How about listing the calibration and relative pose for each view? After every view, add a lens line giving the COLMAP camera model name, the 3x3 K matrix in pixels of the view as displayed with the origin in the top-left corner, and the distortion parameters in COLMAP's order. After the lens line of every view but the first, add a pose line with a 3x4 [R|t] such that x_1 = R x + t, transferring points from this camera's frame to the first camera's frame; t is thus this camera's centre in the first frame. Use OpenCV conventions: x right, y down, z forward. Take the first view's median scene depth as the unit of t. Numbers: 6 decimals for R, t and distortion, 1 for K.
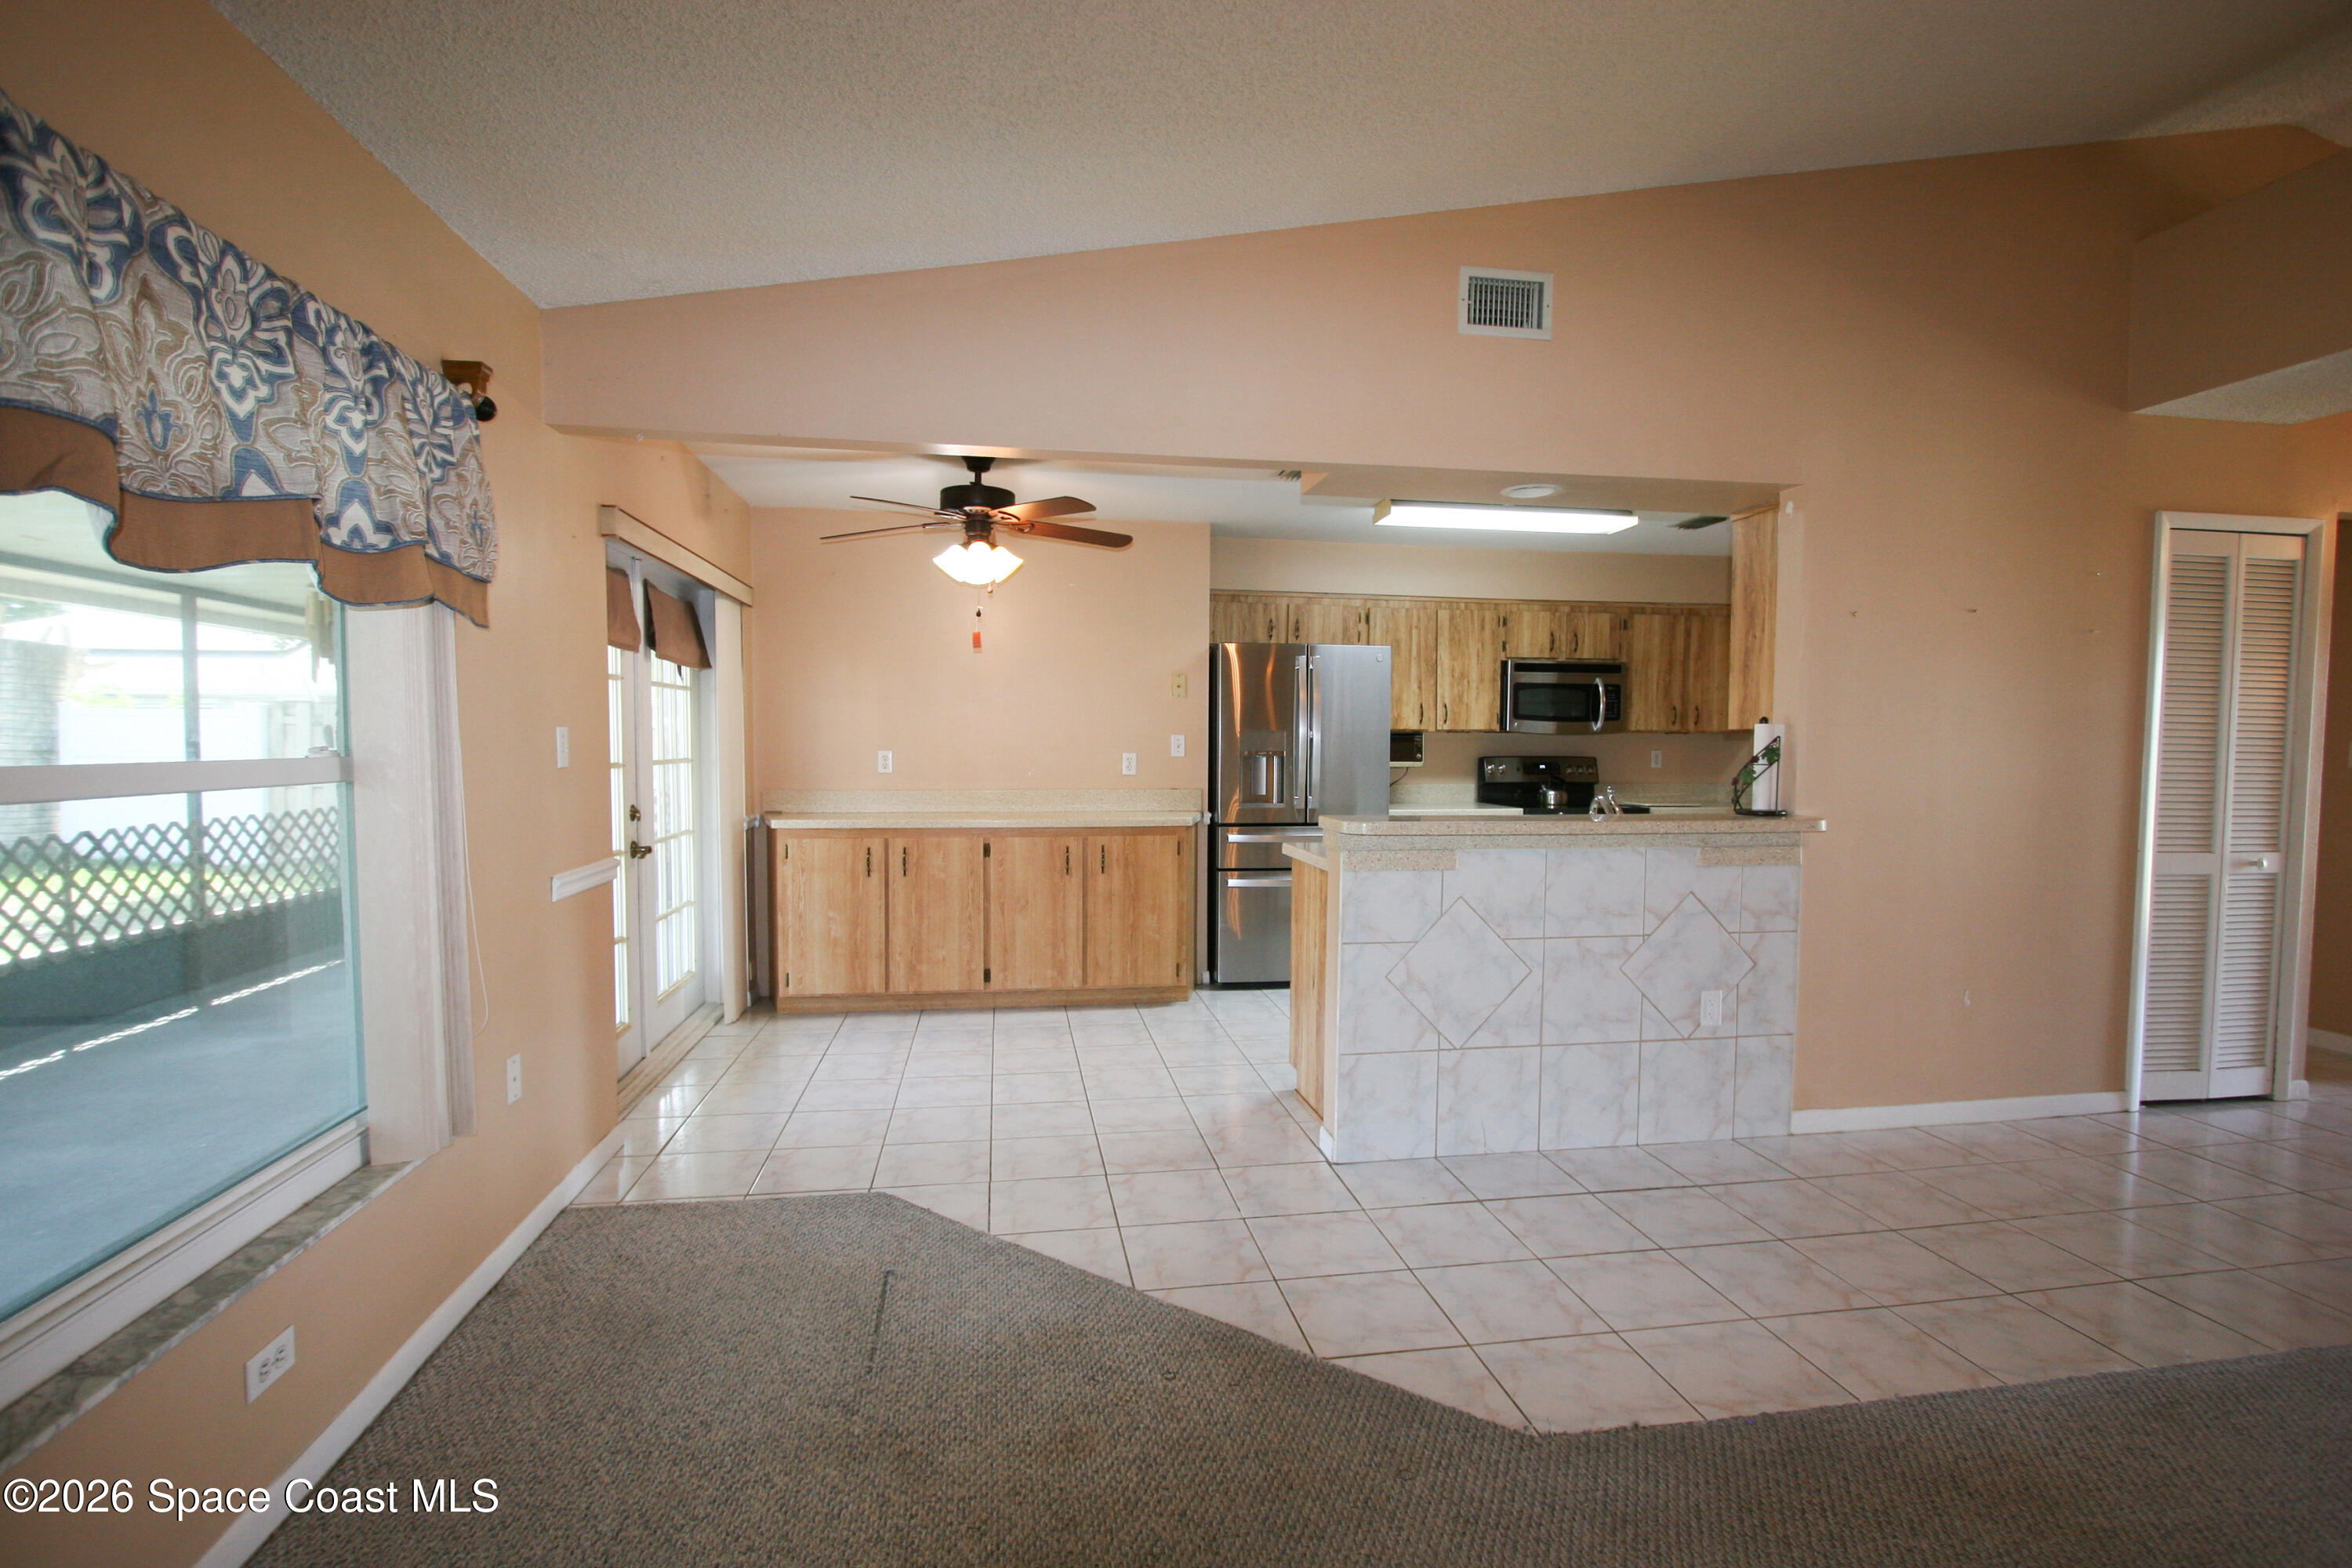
lens RADIAL K [[1084.4, 0, 1171.1], [0, 1084.4, 794.0], [0, 0, 1]] dist [-0.014157, 0.001537]
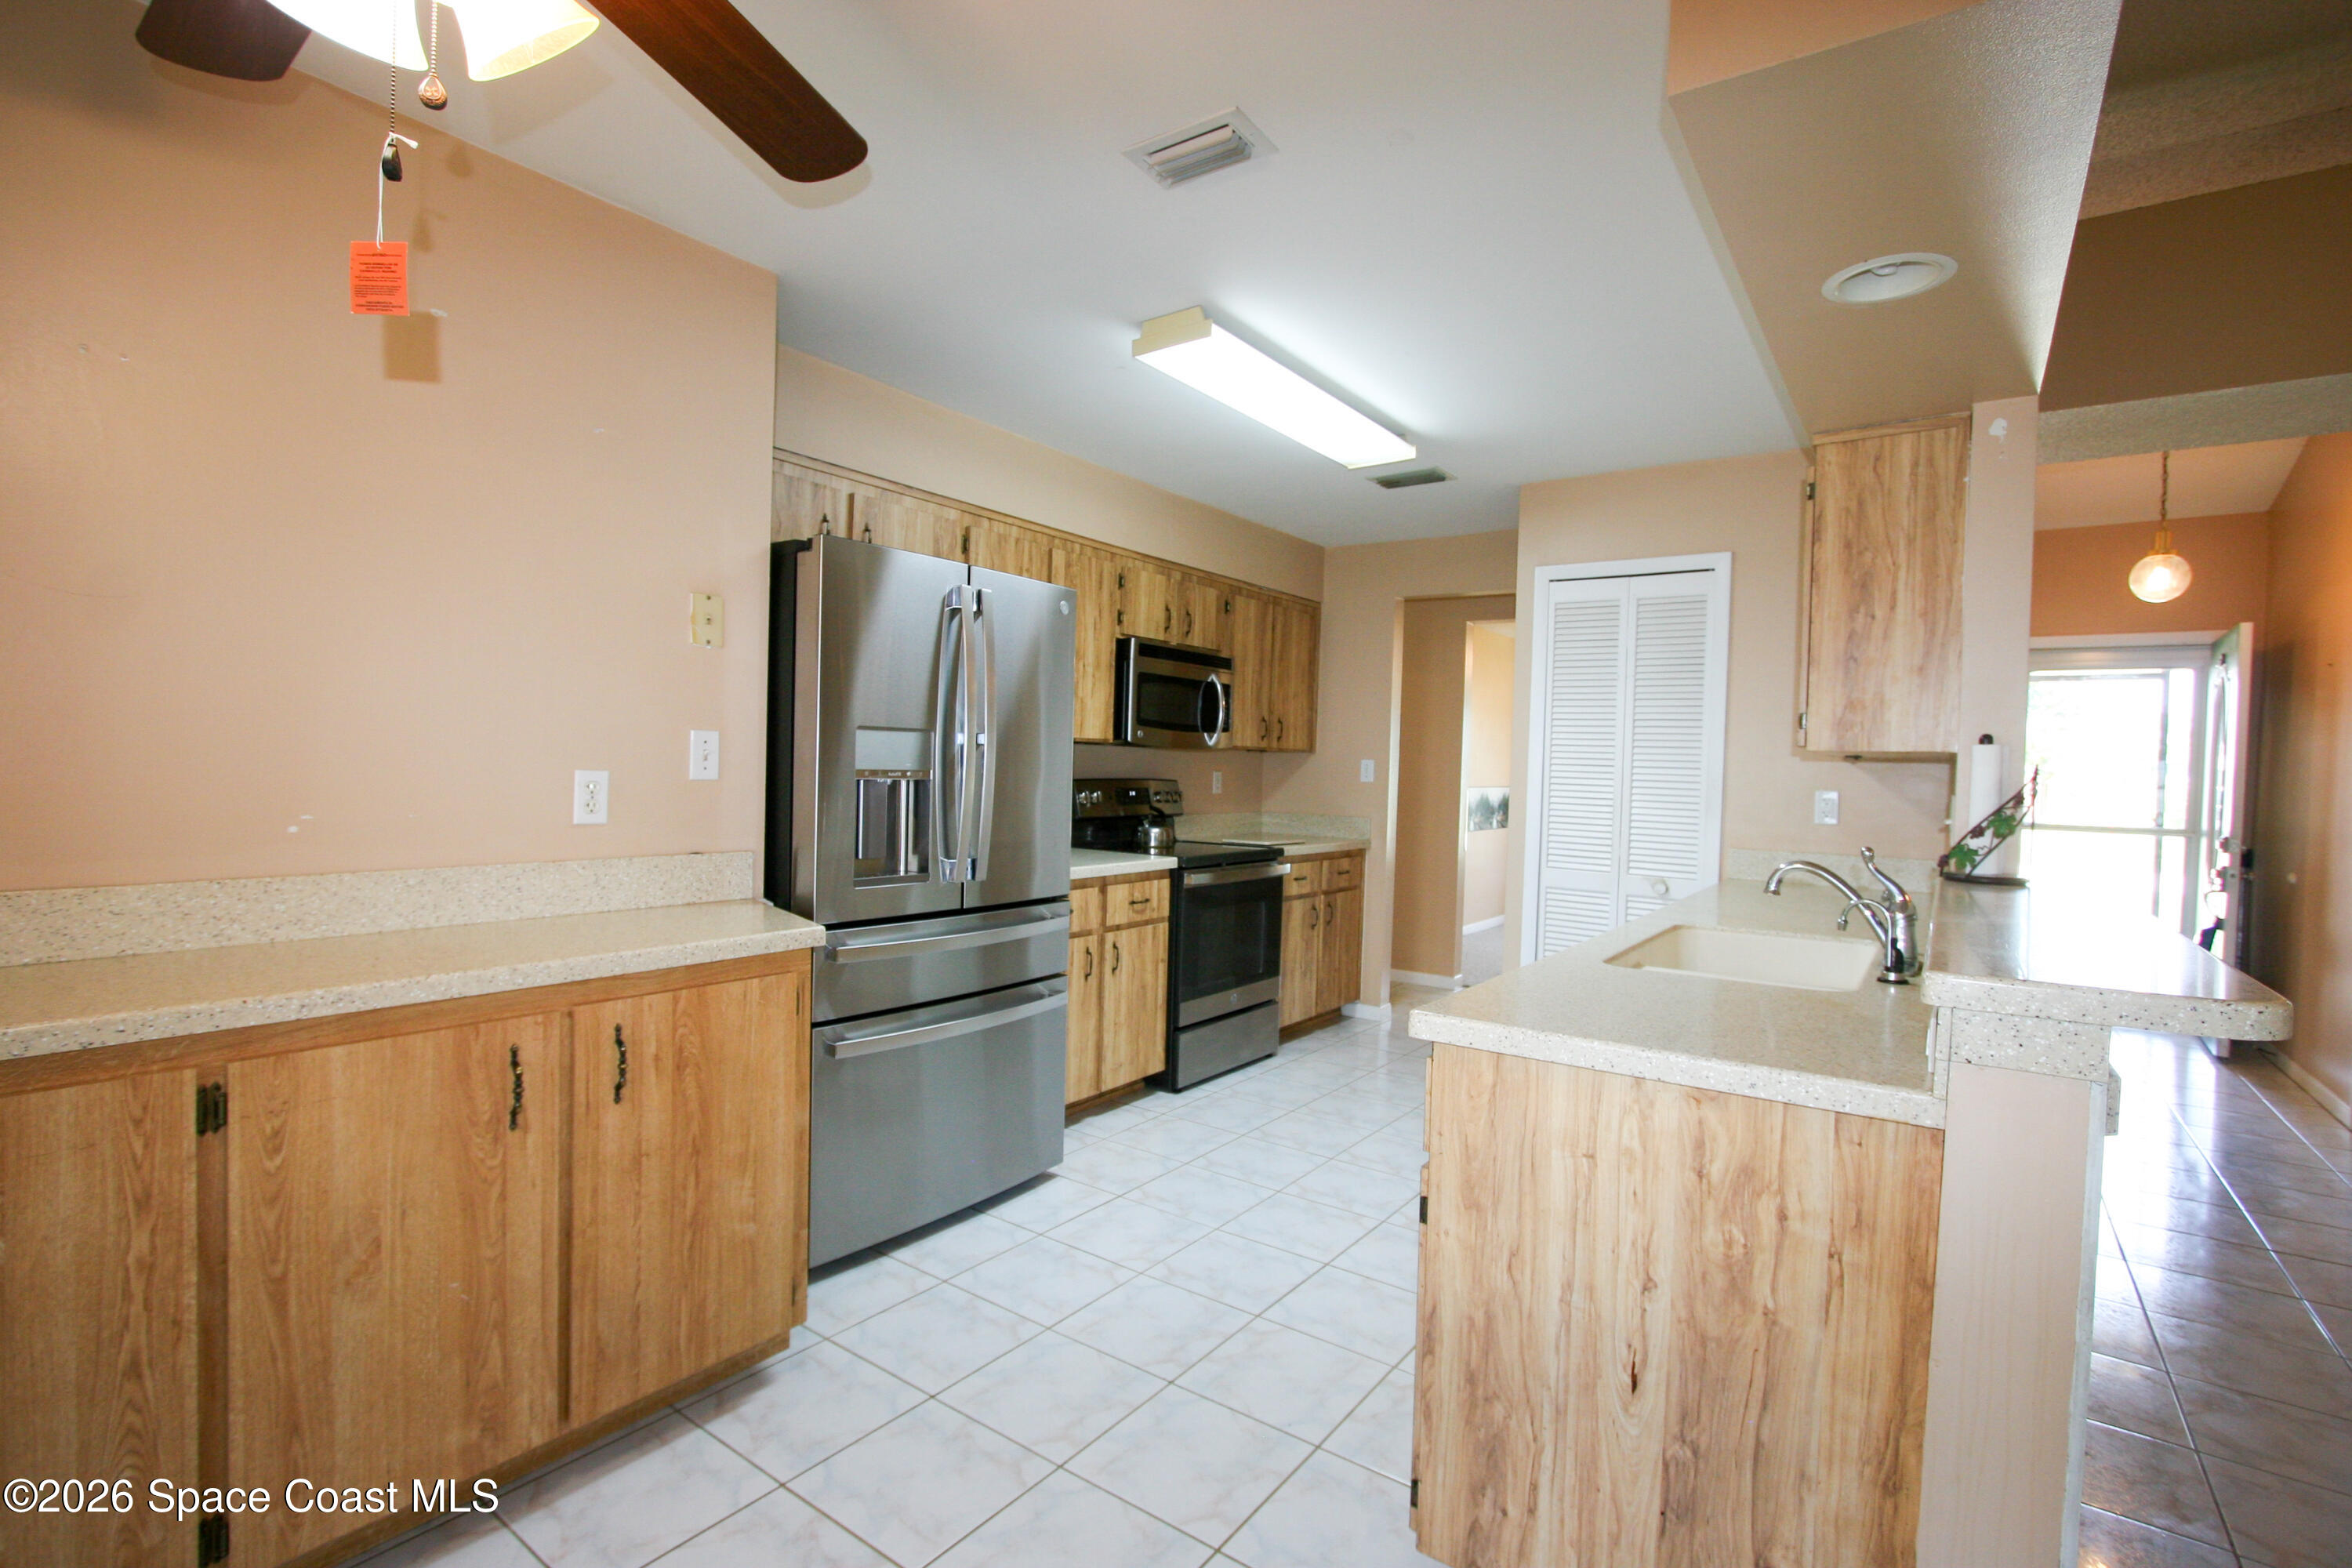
lens RADIAL K [[1084.4, 0, 1171.1], [0, 1084.4, 794.0], [0, 0, 1]] dist [-0.014157, 0.001537]
pose [[0.707734, -0.005022, 0.706461, -0.190480], [0.012938, 0.999899, -0.005854, -0.026476], [-0.706360, 0.013283, 0.707728, 0.623092]]
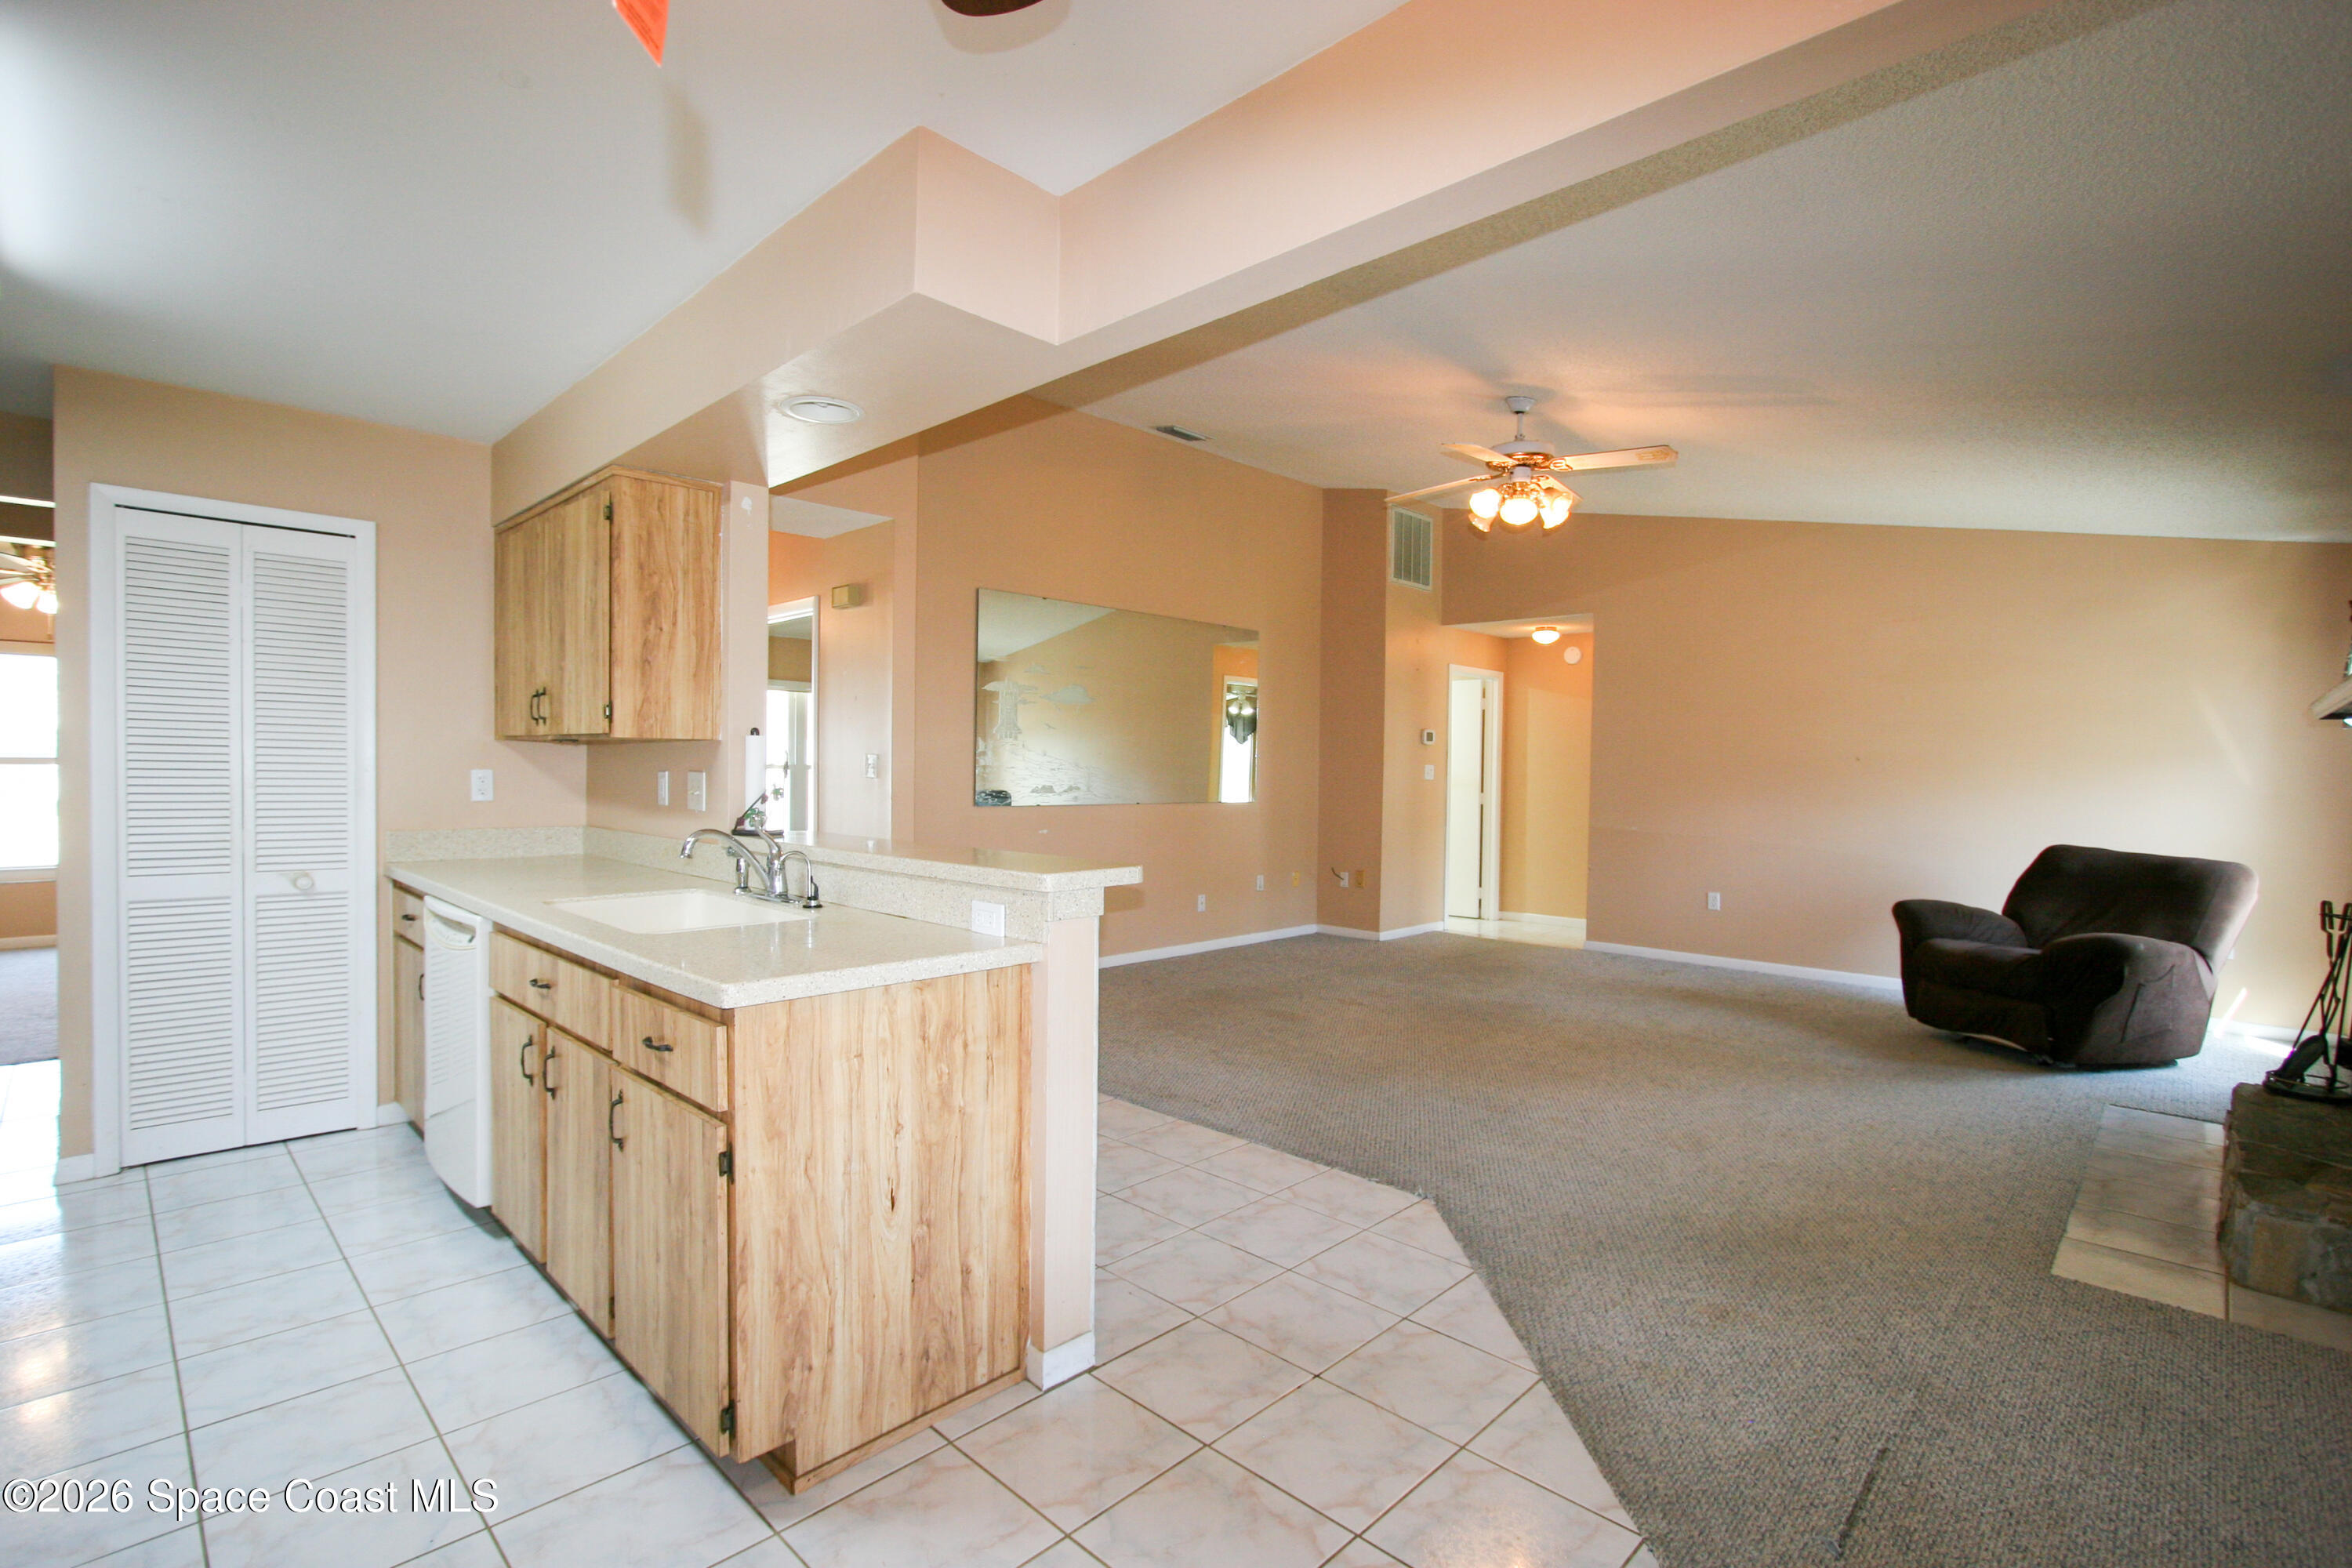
lens RADIAL K [[1084.4, 0, 1171.1], [0, 1084.4, 794.0], [0, 0, 1]] dist [-0.014157, 0.001537]
pose [[-0.594028, -0.032345, 0.803794, -0.280681], [0.024933, 0.997971, 0.058585, -0.042498], [-0.804058, 0.054842, -0.592016, 0.886987]]
